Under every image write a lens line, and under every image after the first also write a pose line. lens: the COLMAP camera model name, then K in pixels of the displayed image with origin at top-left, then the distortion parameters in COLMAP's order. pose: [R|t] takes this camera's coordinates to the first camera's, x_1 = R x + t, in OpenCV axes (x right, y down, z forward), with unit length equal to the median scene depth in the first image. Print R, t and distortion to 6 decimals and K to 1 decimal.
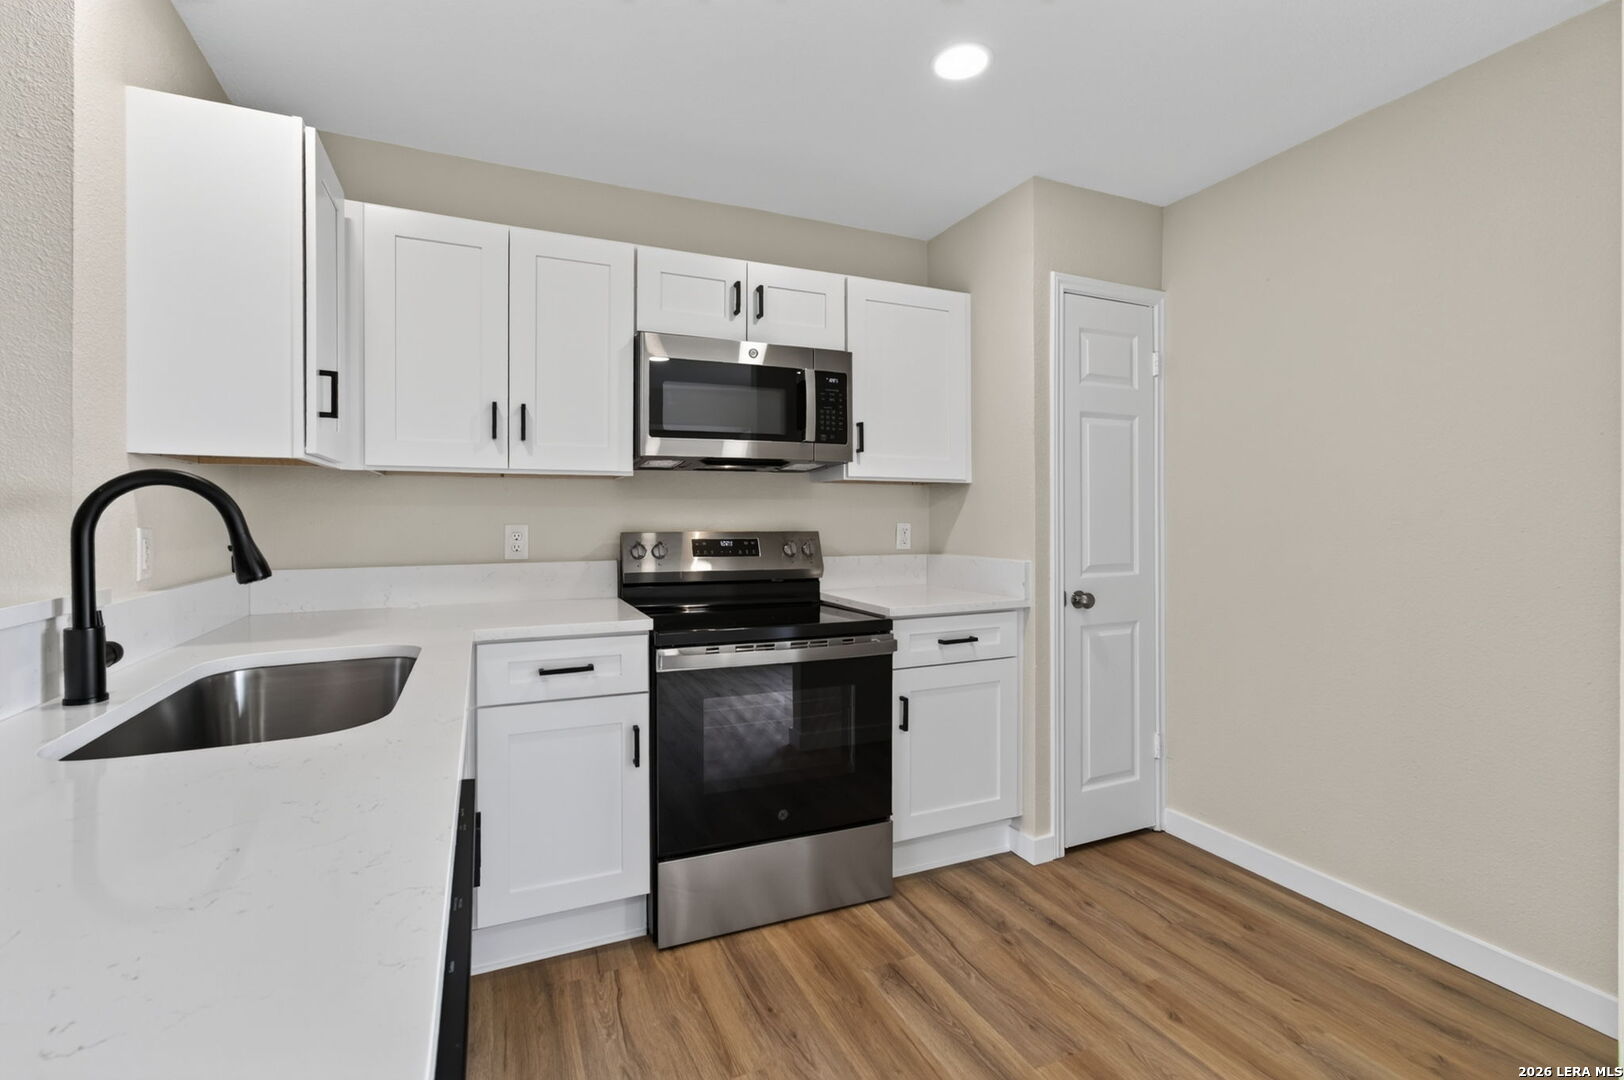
lens RADIAL K [[730.1, 0, 813.1], [0, 730.1, 517.2], [0, 0, 1]] dist [-0.004294, 0.006056]
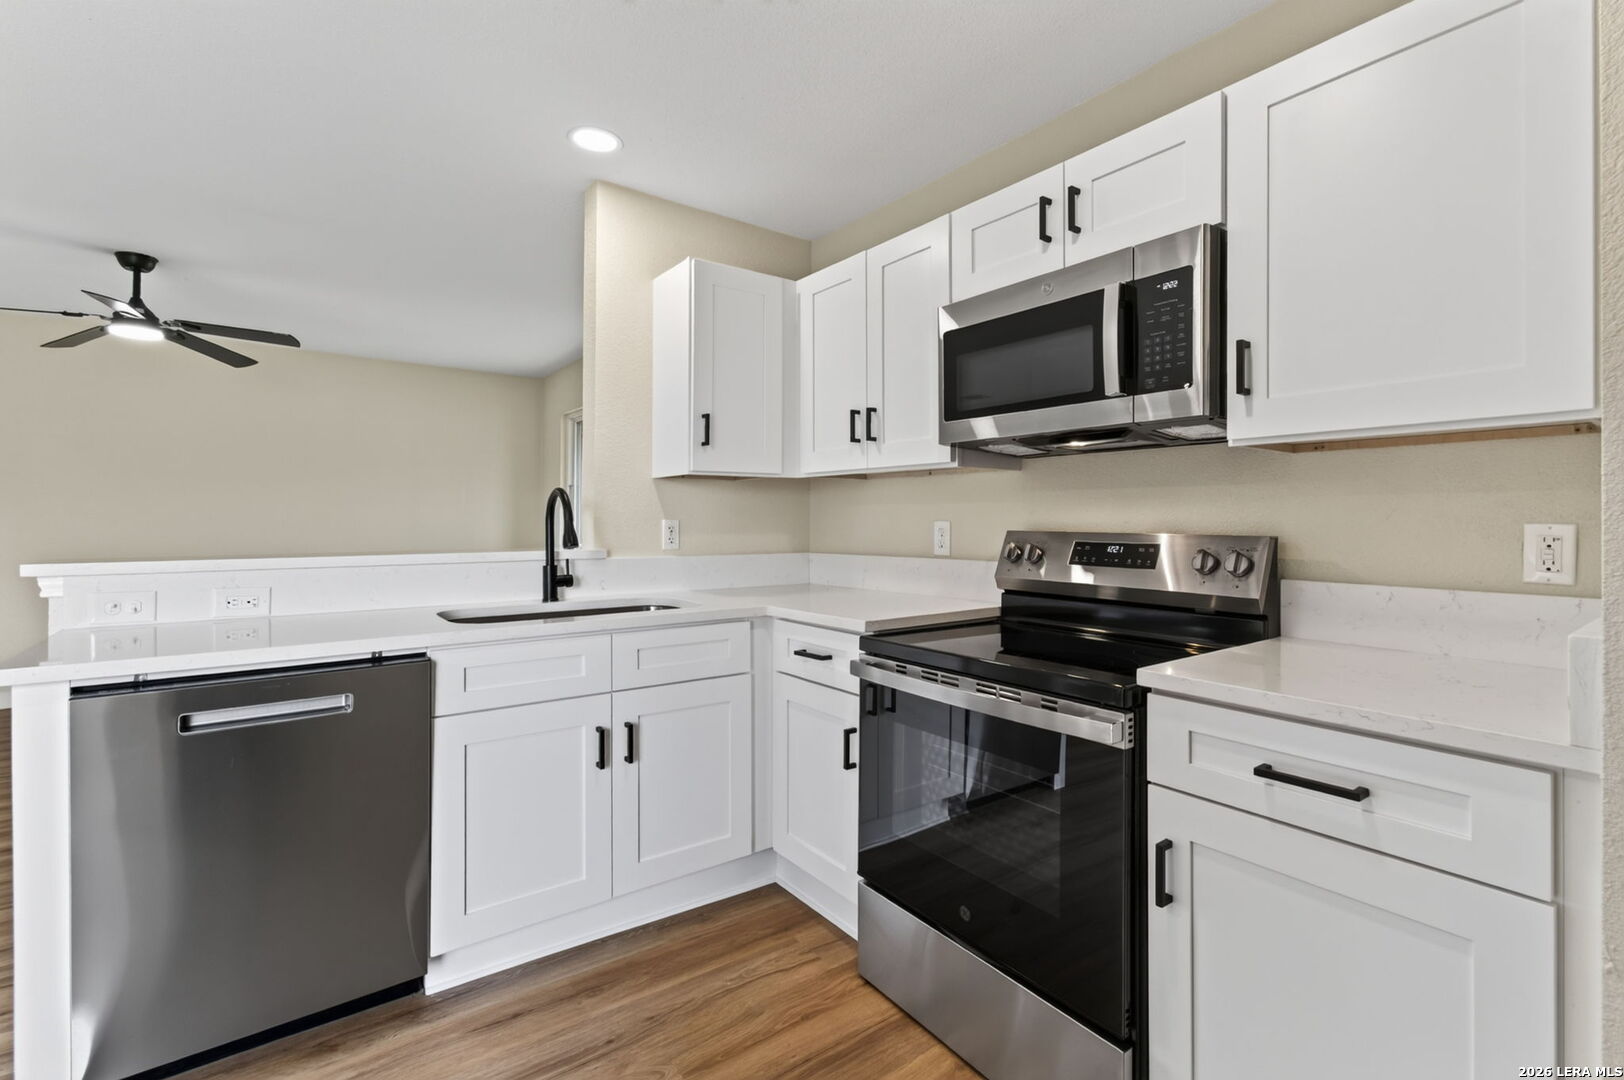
lens RADIAL K [[730.1, 0, 806.6], [0, 730.1, 514.0], [0, 0, 1]] dist [-0.004294, 0.006056]
pose [[0.214492, -0.006707, -0.976703, 0.594277], [-0.003607, 0.999964, -0.007659, 0.009214], [0.976719, 0.005165, 0.214460, 0.627382]]
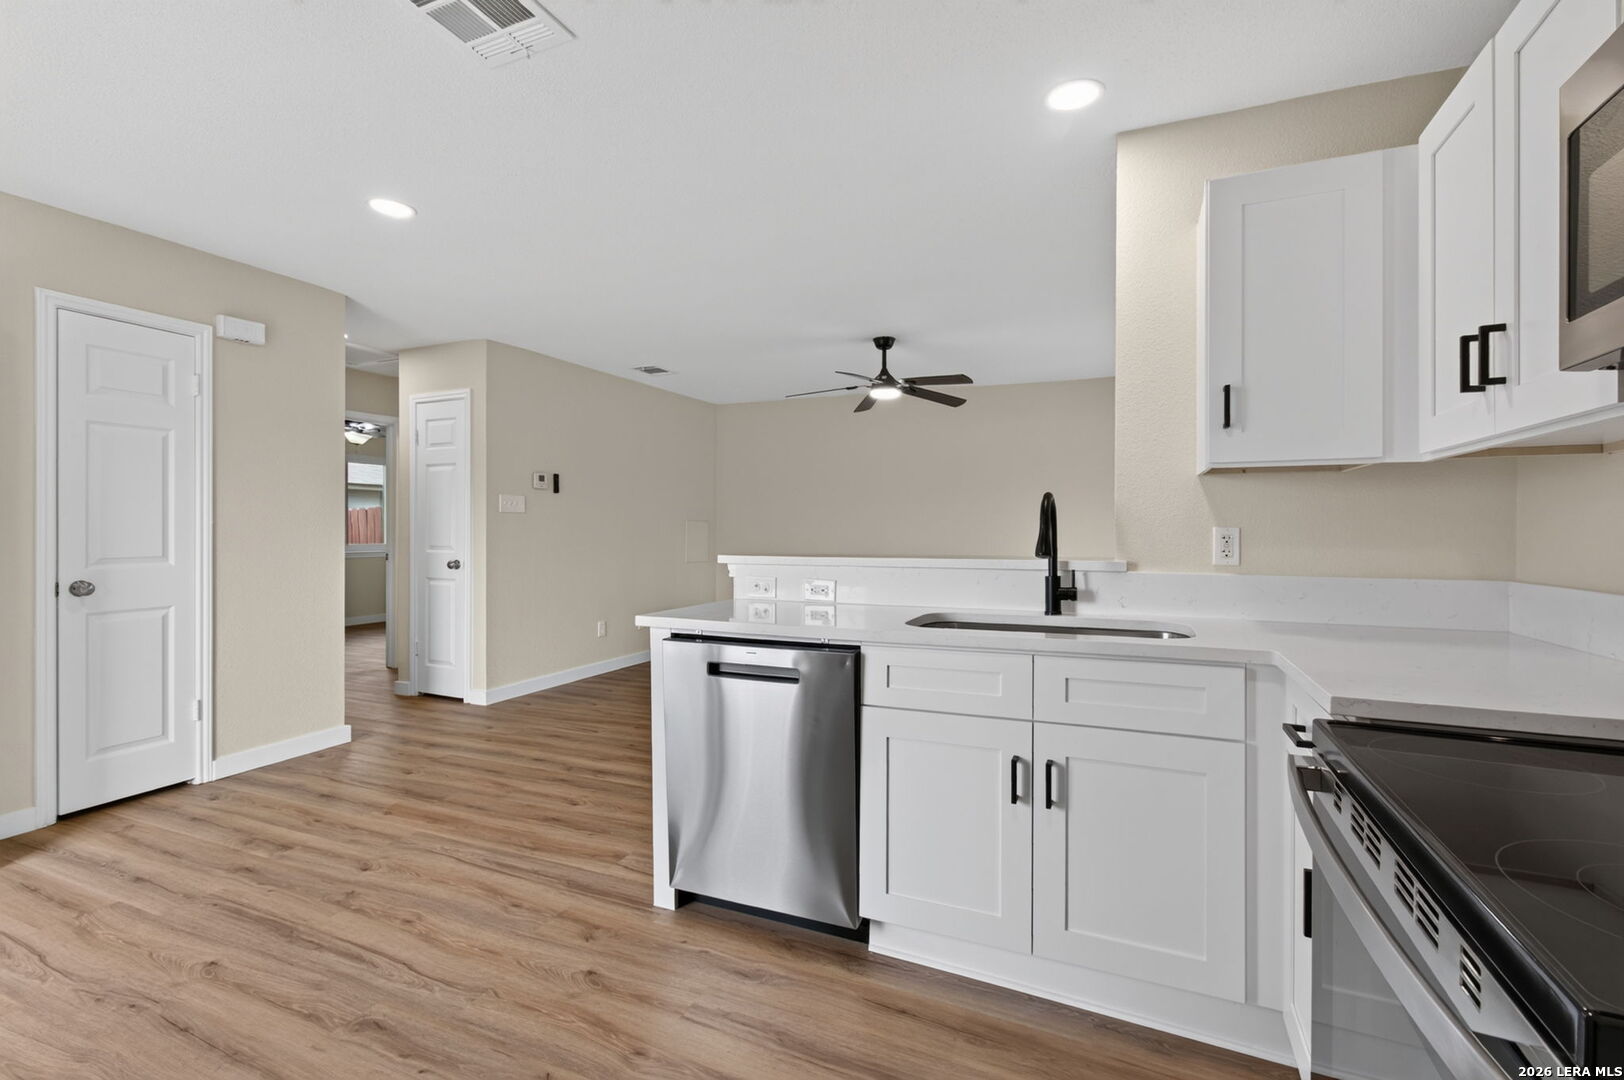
lens RADIAL K [[730.1, 0, 825.0], [0, 730.1, 524.3], [0, 0, 1]] dist [-0.004294, 0.006056]
pose [[-0.737912, -0.002748, -0.674892, 0.378666], [-0.000985, 0.999995, -0.002995, 0.009858], [0.674897, -0.001545, -0.737911, 1.001761]]
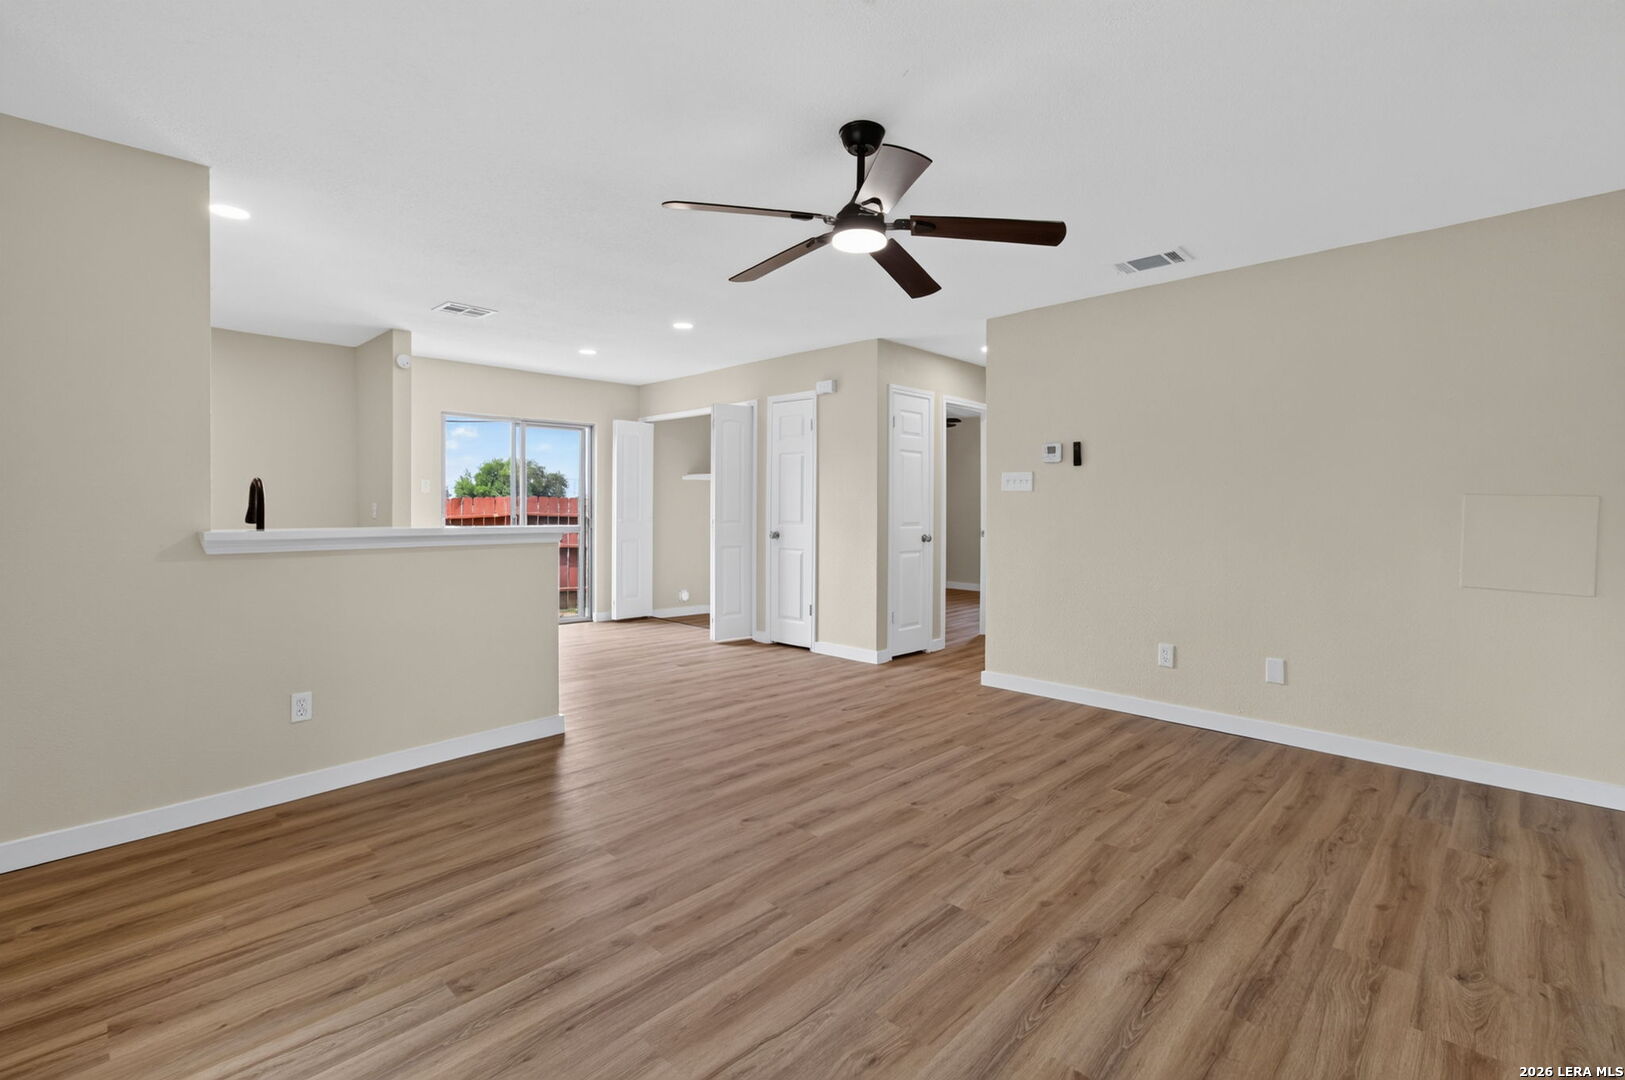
lens RADIAL K [[730.6, 0, 827.3], [0, 730.6, 509.1], [0, 0, 1]] dist [-0.004294, 0.006056]
pose [[-0.370081, -0.002928, 0.928995, -2.003980], [-0.005148, 0.999986, 0.001101, 0.019425], [-0.928985, -0.004375, -0.370091, 0.033744]]
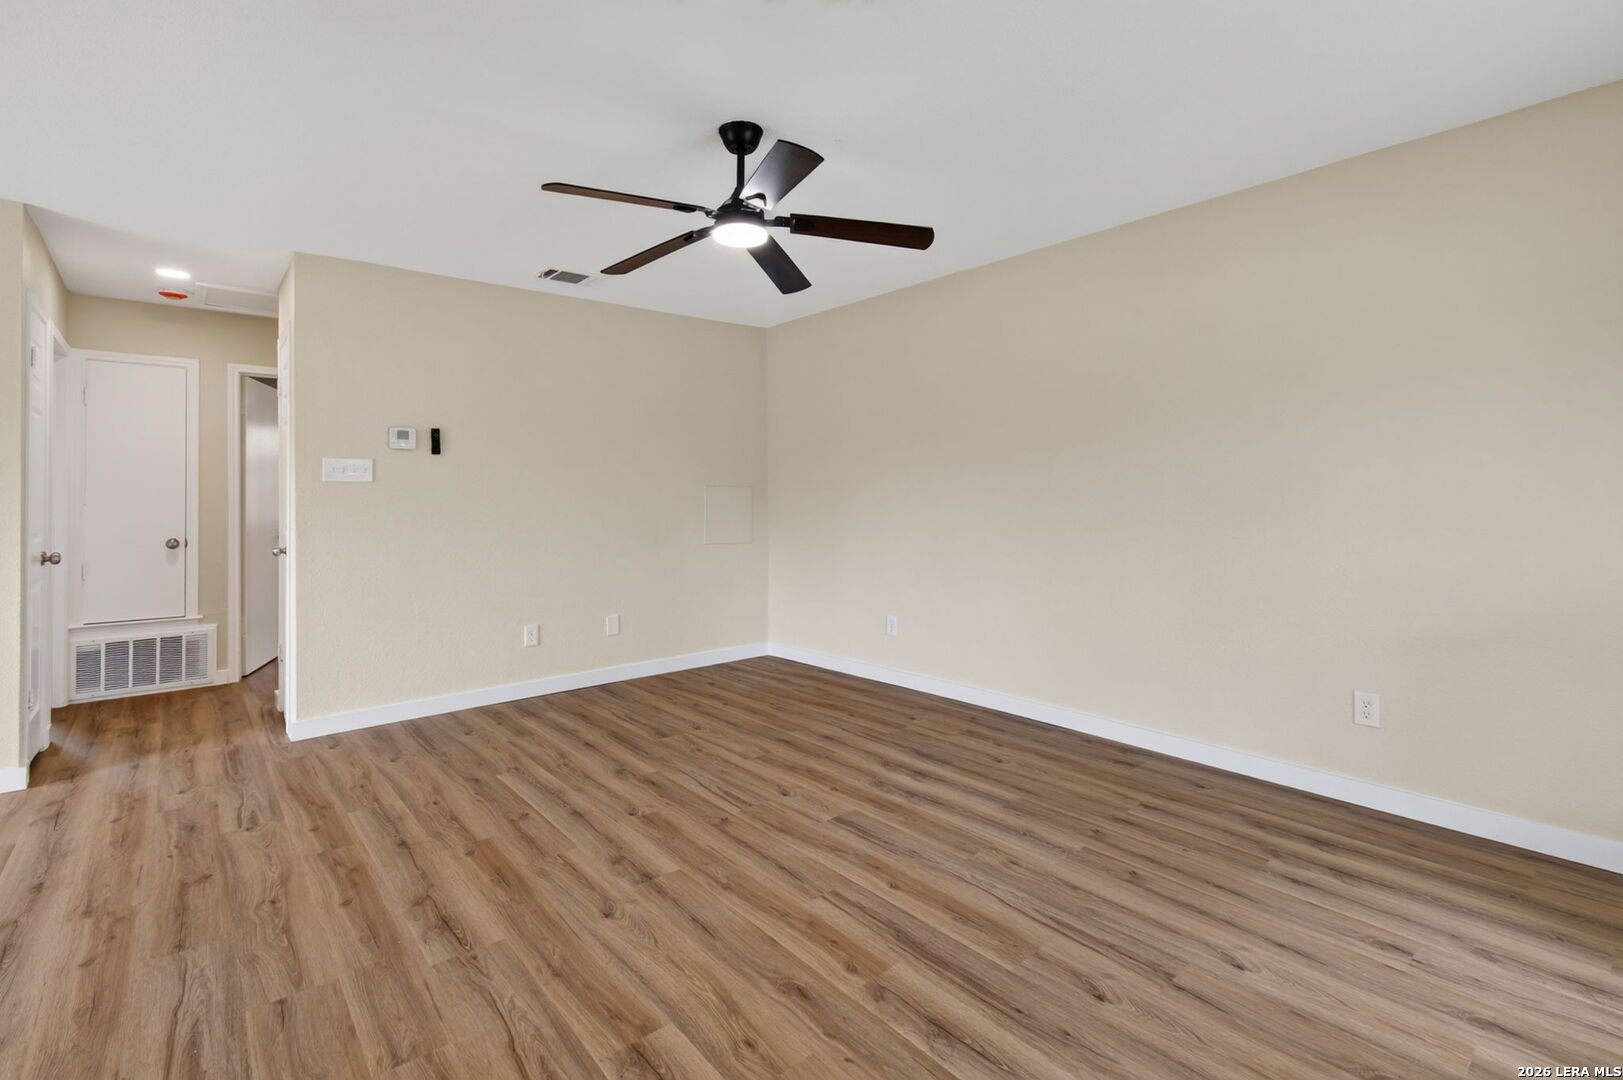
lens RADIAL K [[729.7, 0, 807.2], [0, 729.7, 464.6], [0, 0, 1]] dist [-0.004294, 0.006056]
pose [[-0.964734, -0.002571, -0.263214, -0.907965], [0.010199, 0.998836, -0.047136, 0.018920], [0.263029, -0.048158, -0.963585, 0.639939]]
